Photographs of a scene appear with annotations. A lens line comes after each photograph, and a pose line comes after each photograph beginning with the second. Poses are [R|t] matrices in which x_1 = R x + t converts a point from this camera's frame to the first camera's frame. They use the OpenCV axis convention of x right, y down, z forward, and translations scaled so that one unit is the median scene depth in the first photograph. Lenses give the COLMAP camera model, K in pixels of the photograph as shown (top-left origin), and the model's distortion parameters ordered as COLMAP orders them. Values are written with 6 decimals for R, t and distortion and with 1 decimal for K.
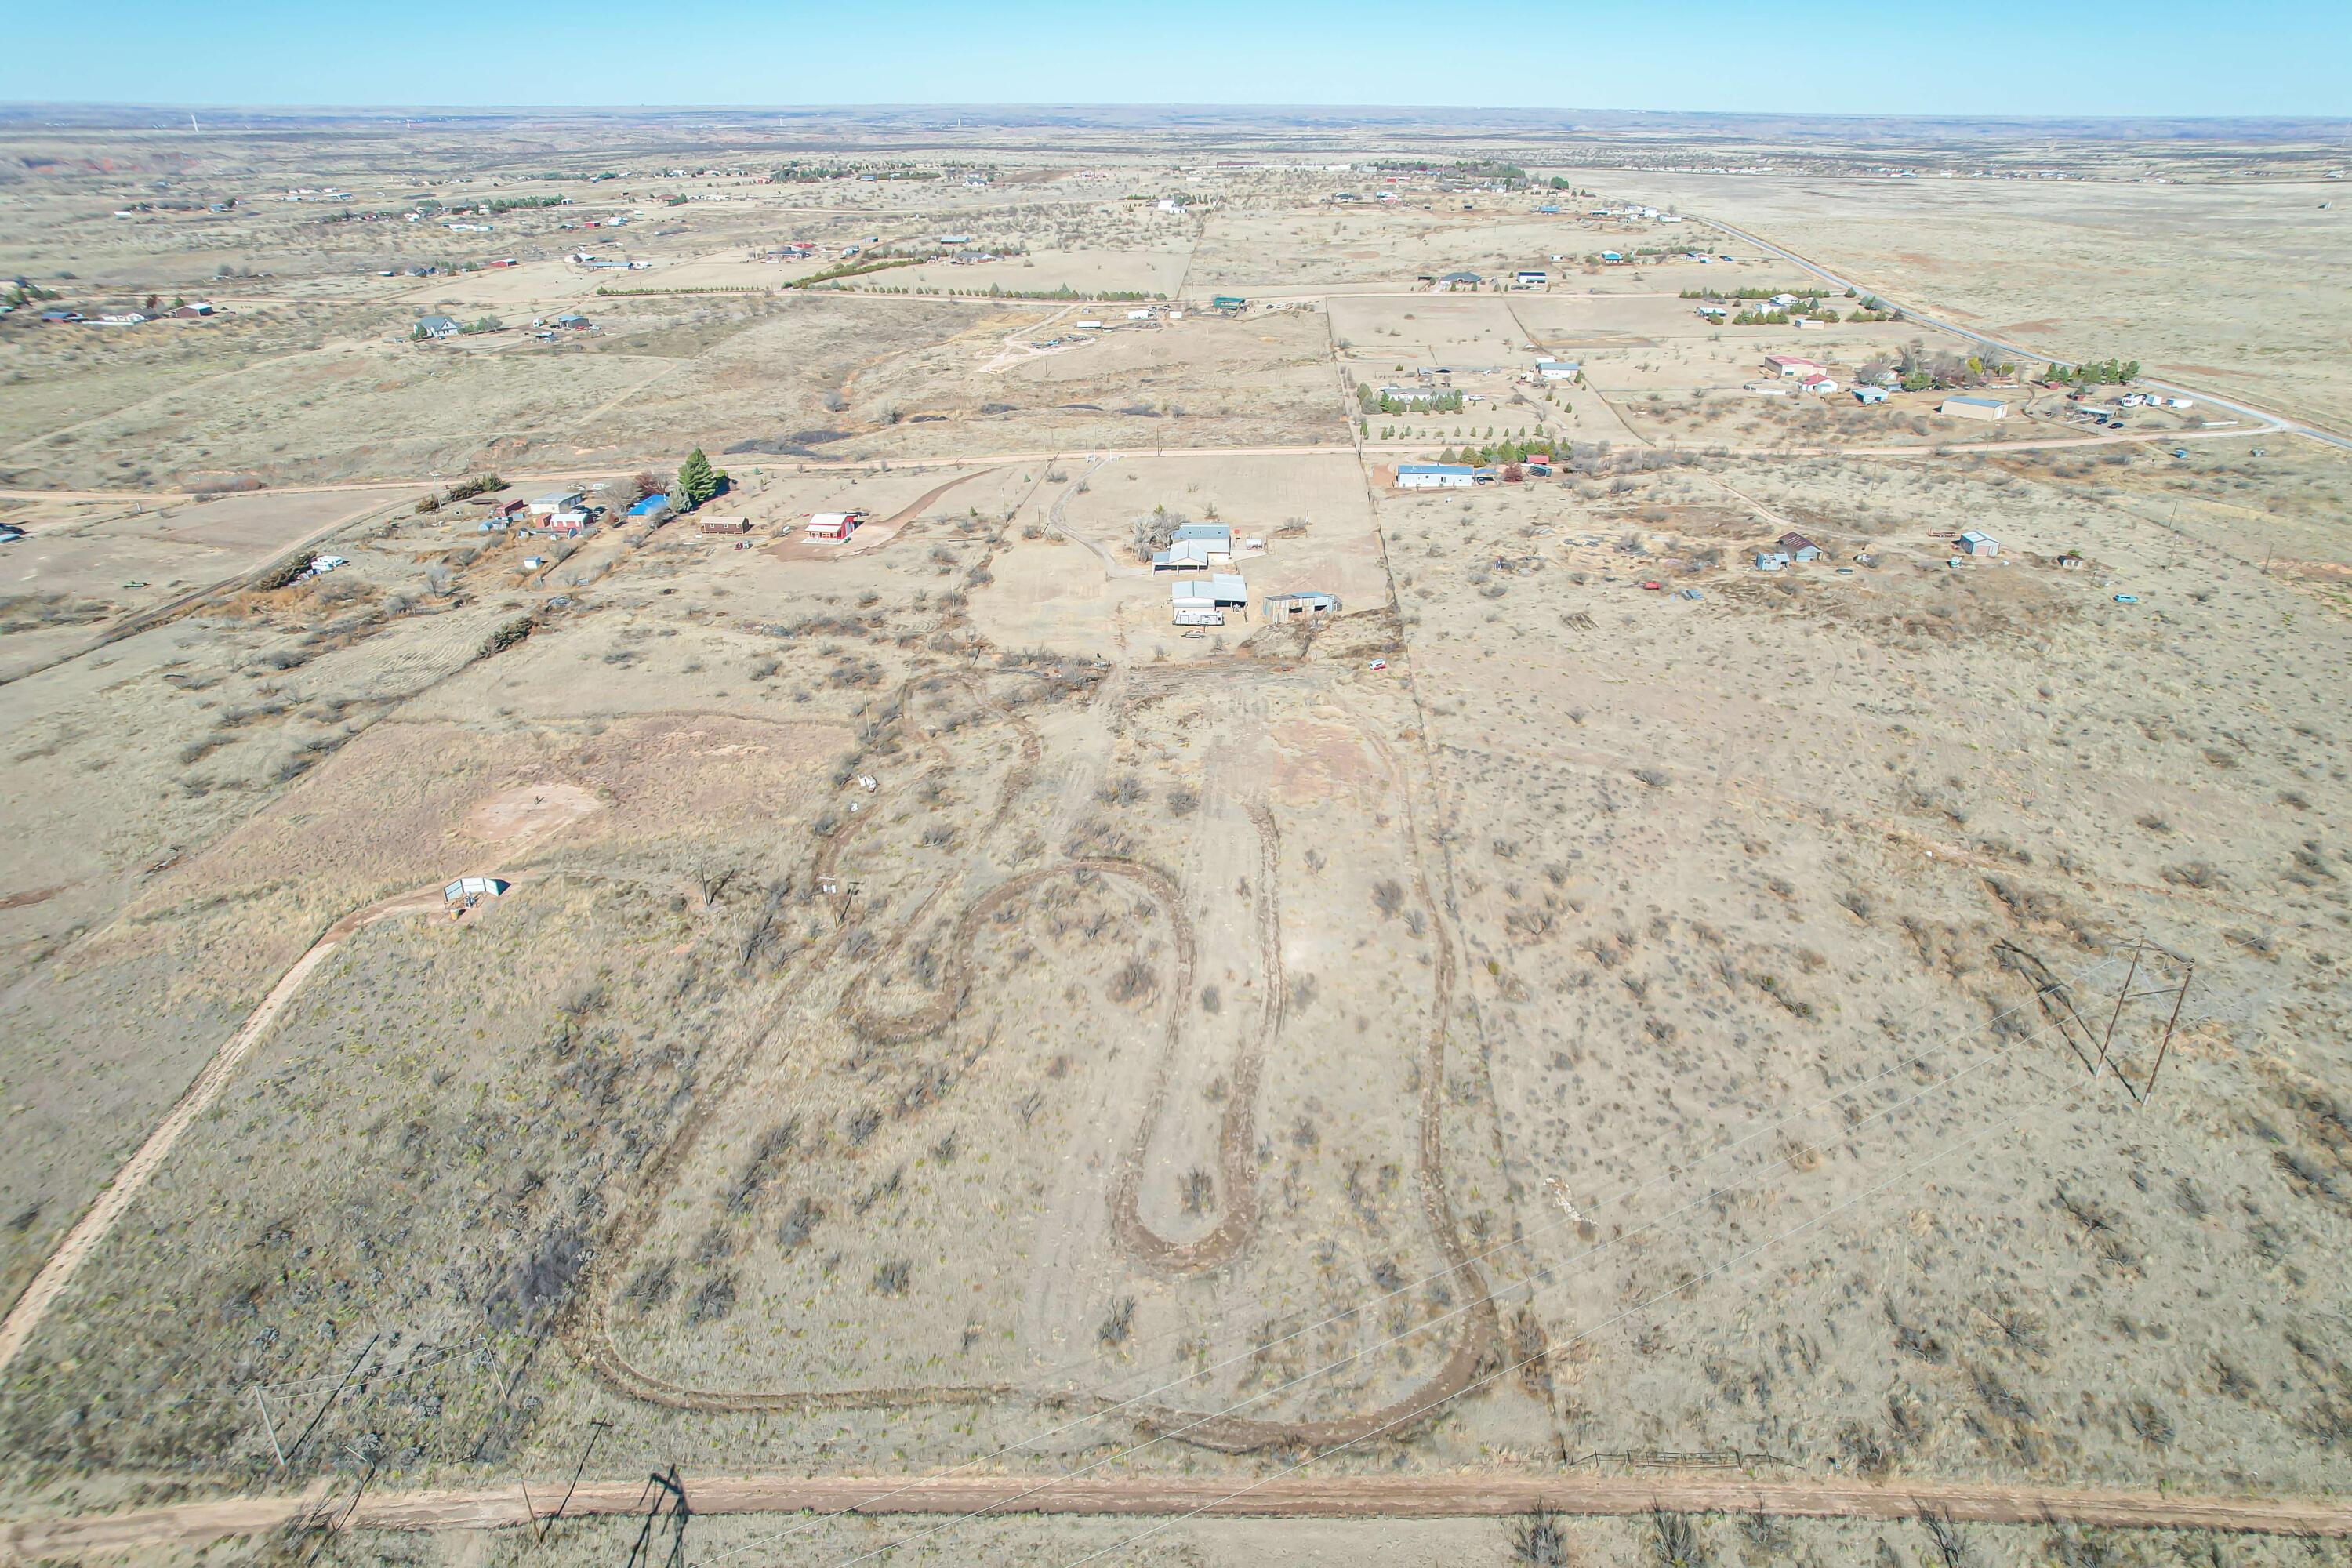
lens RADIAL K [[1504.9, 0, 1191.4], [0, 1504.9, 788.6], [0, 0, 1]] dist [-0.074948, 0.065206]
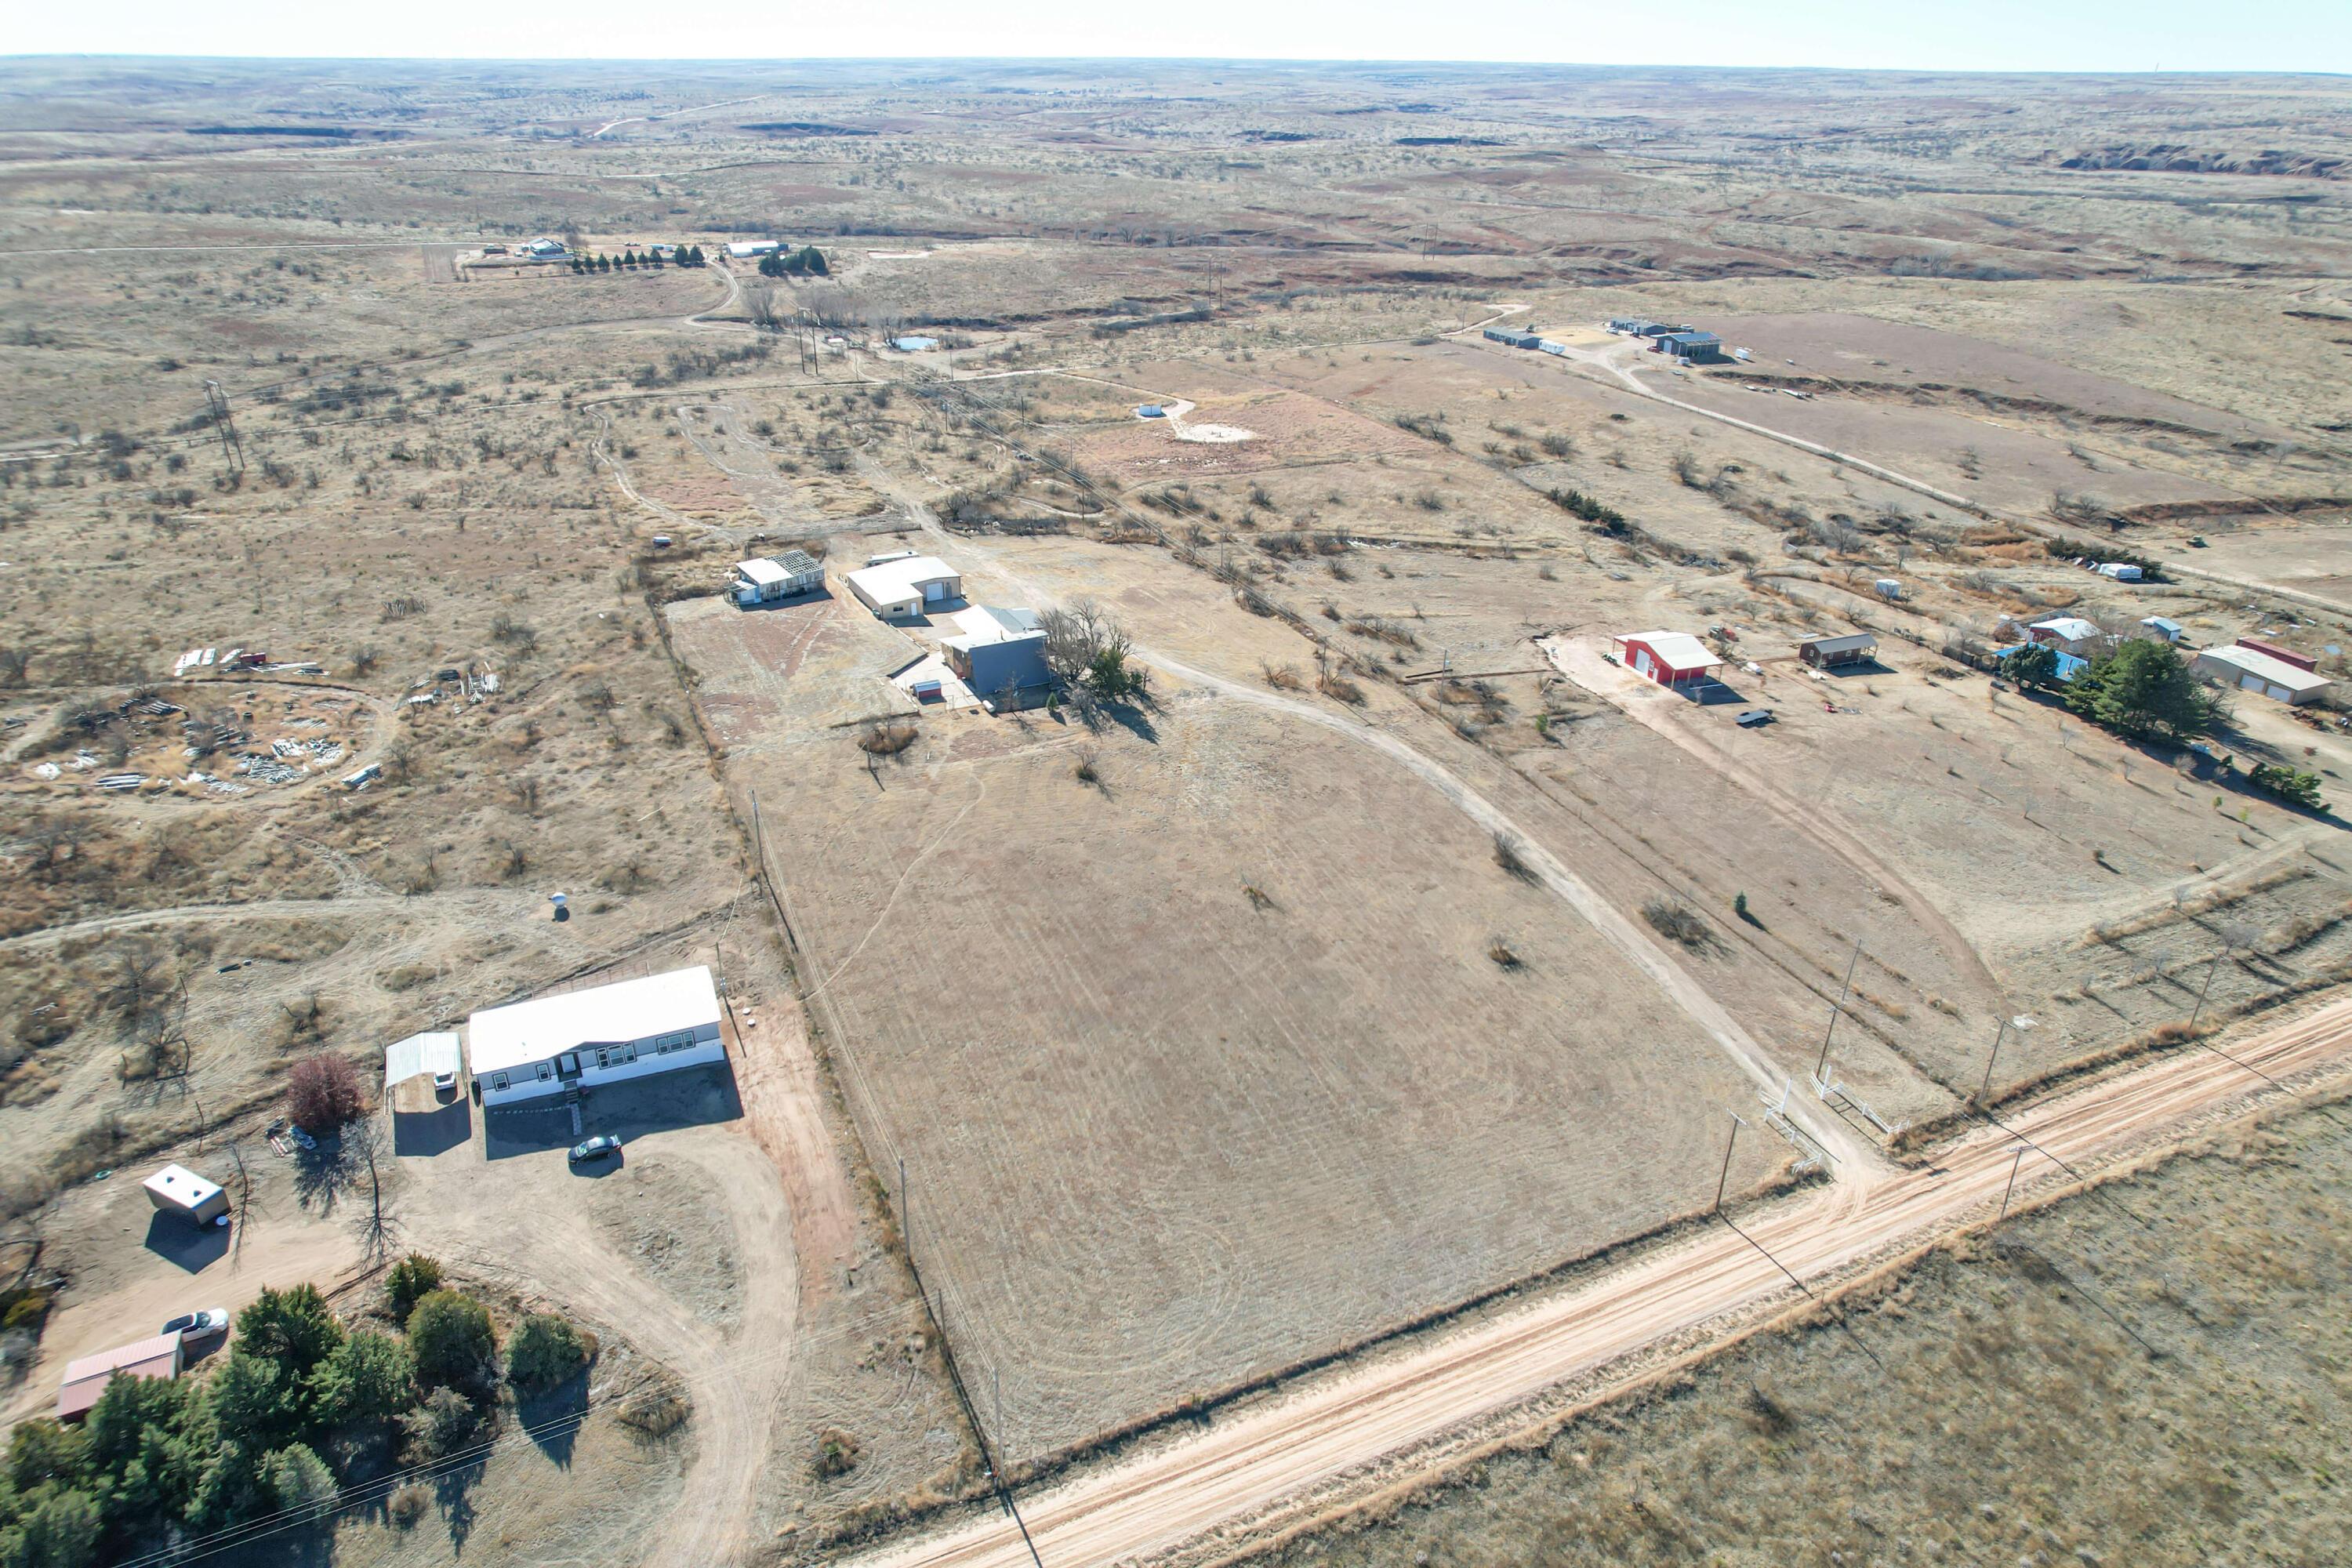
lens RADIAL K [[1504.9, 0, 1189.1], [0, 1504.9, 806.5], [0, 0, 1]] dist [-0.074948, 0.065206]
pose [[-0.883128, 0.203970, -0.422471, 0.166867], [-0.207203, 0.638351, 0.741333, -0.473892], [0.420894, 0.742229, -0.521482, 1.122093]]
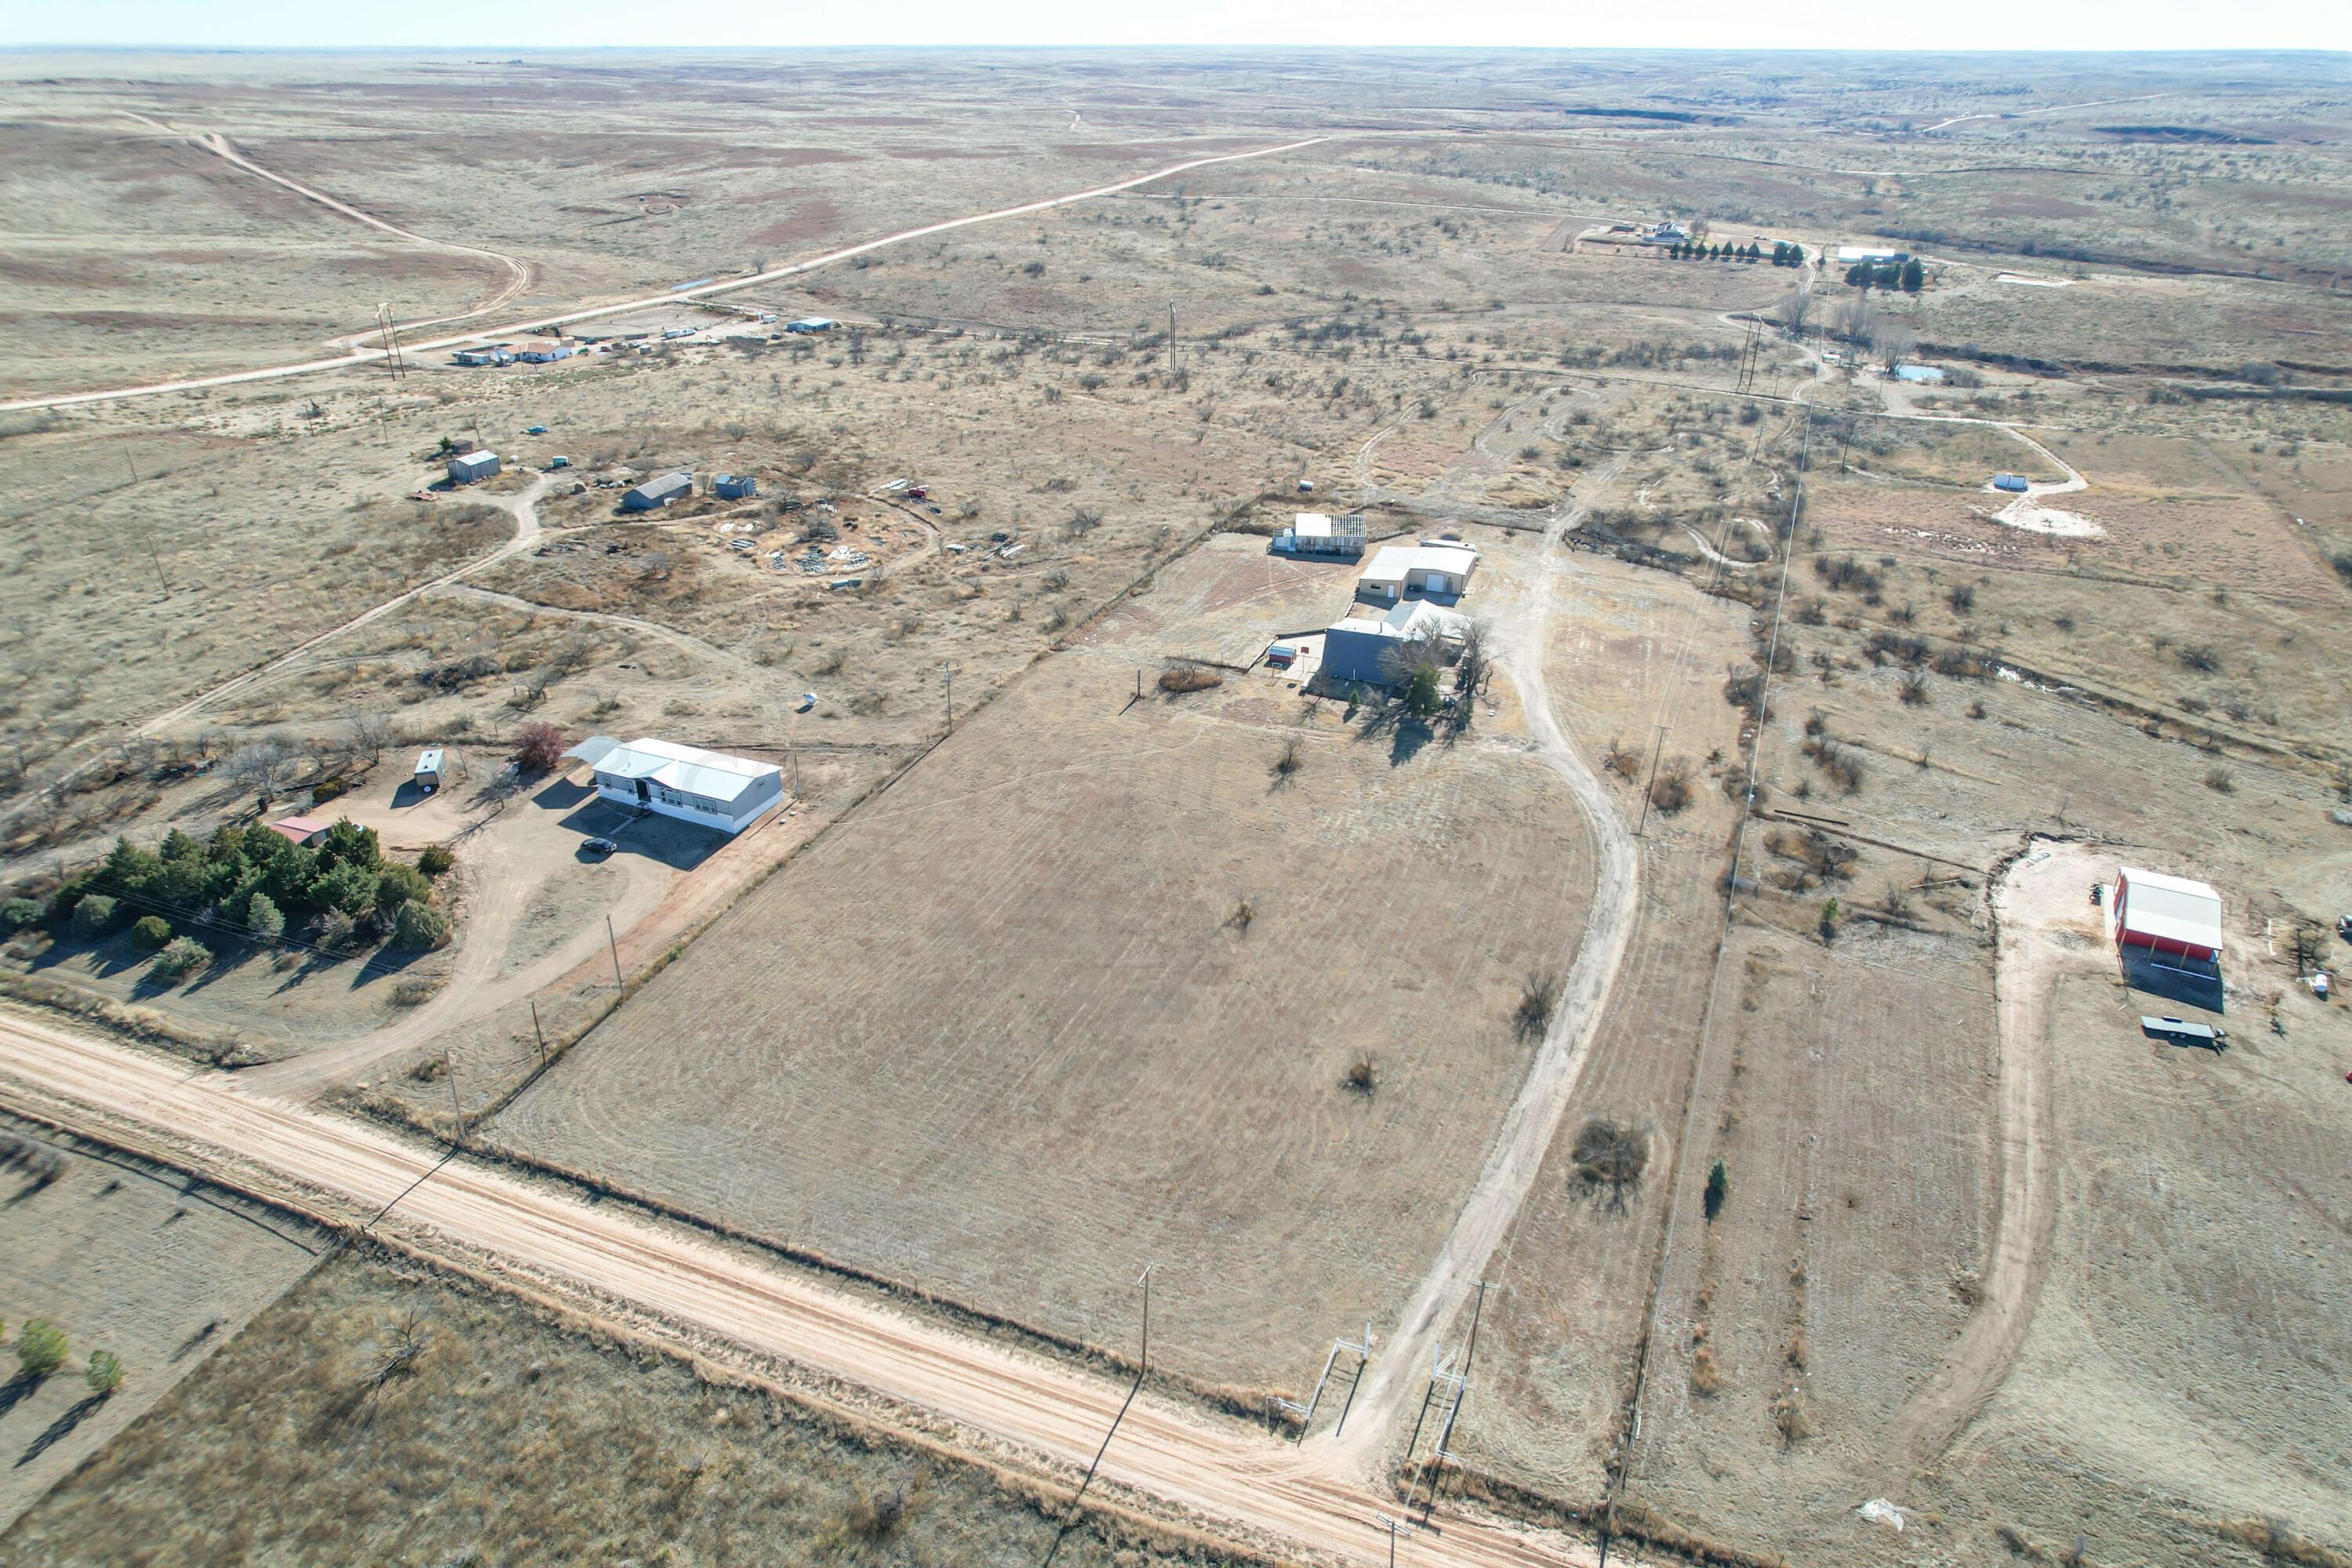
lens RADIAL K [[1504.9, 0, 1179.1], [0, 1504.9, 815.1], [0, 0, 1]] dist [-0.074948, 0.065206]
pose [[-0.942136, -0.162081, 0.293446, -0.085285], [0.135290, 0.617068, 0.775193, -0.482943], [-0.306720, 0.770037, -0.559433, 1.138838]]
